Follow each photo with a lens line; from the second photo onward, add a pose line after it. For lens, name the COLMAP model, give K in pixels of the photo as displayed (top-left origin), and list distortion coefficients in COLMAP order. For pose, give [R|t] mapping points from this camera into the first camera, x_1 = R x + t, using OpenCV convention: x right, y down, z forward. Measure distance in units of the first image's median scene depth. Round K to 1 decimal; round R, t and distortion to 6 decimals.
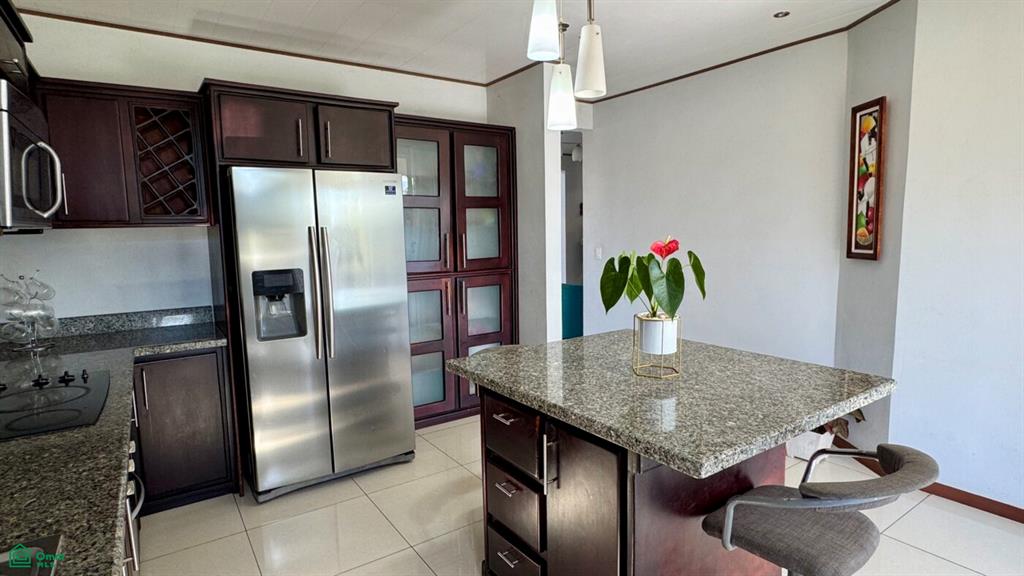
lens RADIAL K [[532.9, 0, 514.5], [0, 532.9, 284.6], [0, 0, 1]] dist [-0.001986, 0.000303]
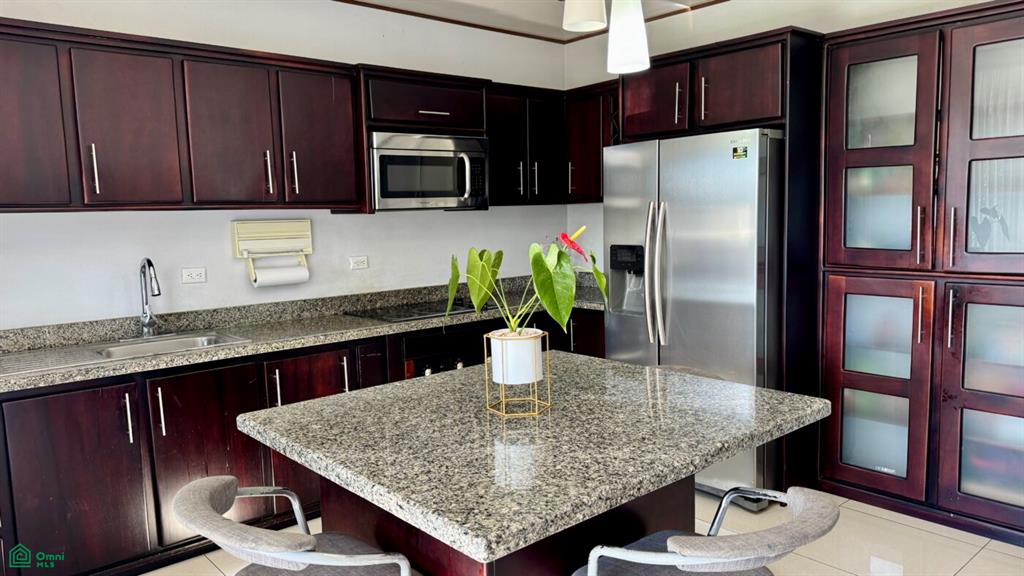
lens RADIAL K [[721.2, 0, 516.2], [0, 721.2, 293.8], [0, 0, 1]] dist [0.067602, -0.018126]
pose [[0.114792, 0.129181, -0.984954, 0.815753], [-0.082483, 0.989324, 0.120141, -0.075141], [0.989959, 0.067451, 0.124222, 0.569611]]
